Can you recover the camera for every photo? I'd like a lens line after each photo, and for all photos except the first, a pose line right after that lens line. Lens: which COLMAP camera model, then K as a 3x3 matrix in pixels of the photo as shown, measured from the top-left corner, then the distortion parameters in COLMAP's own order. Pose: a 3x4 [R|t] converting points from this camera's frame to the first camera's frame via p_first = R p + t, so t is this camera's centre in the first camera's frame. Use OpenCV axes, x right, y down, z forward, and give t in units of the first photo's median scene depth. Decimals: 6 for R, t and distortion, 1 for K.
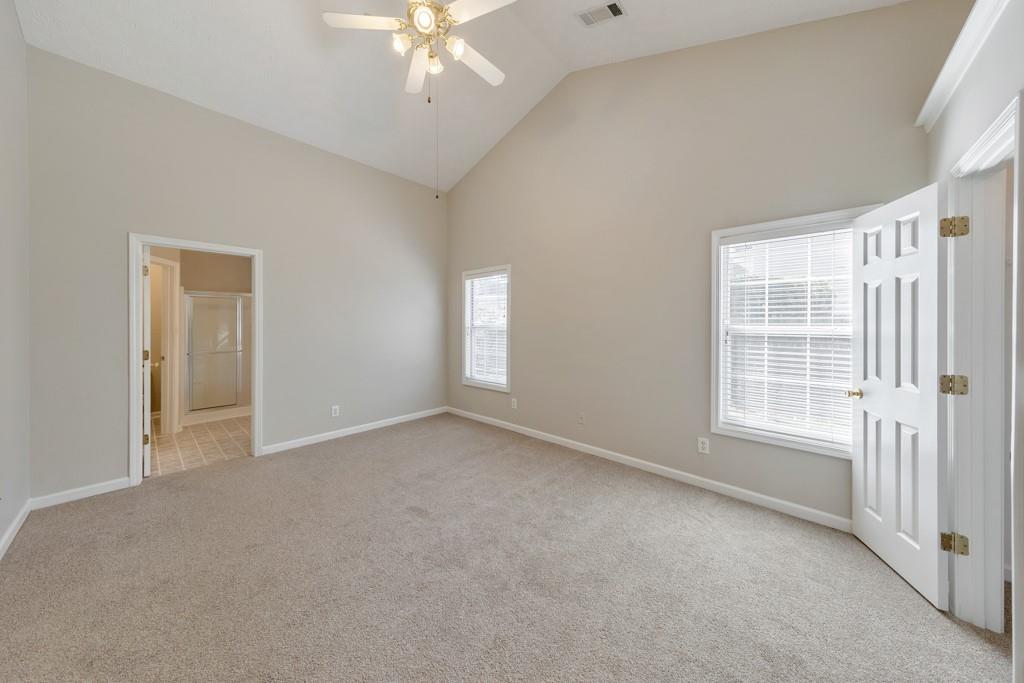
lens RADIAL K [[330.4, 0, 516.0], [0, 330.4, 324.8], [0, 0, 1]] dist [0.000993, 0.000028]
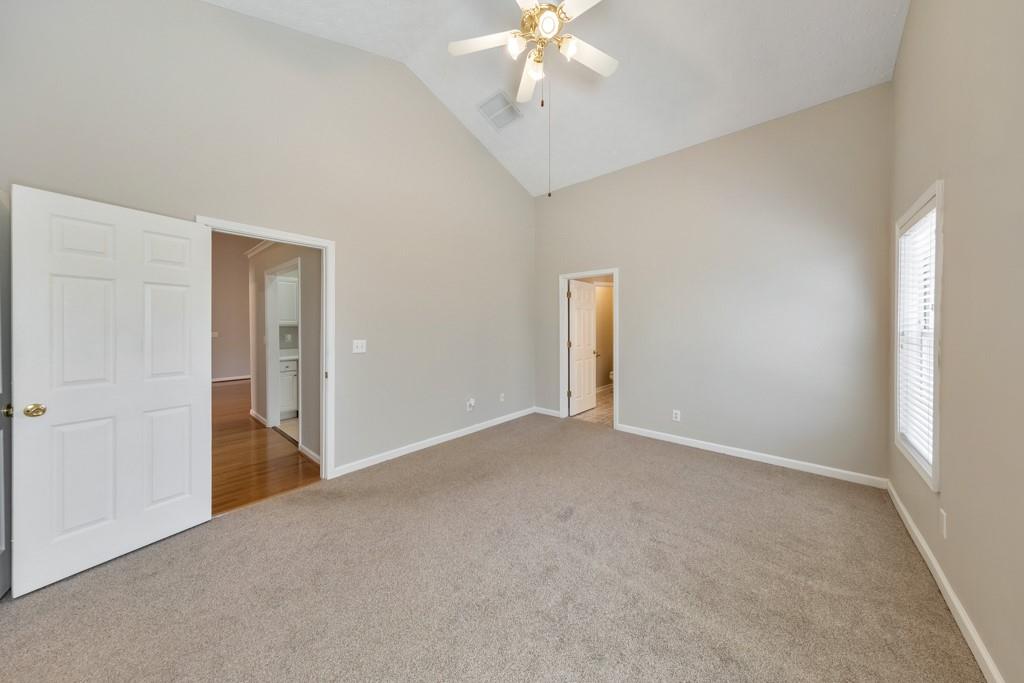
lens RADIAL K [[330.4, 0, 512.1], [0, 330.4, 330.9], [0, 0, 1]] dist [0.000993, 0.000028]
pose [[0.011821, 0.009725, -0.999883, 0.458473], [-0.002779, 0.999949, 0.009693, 0.003451], [0.999926, 0.002665, 0.011848, 0.551408]]
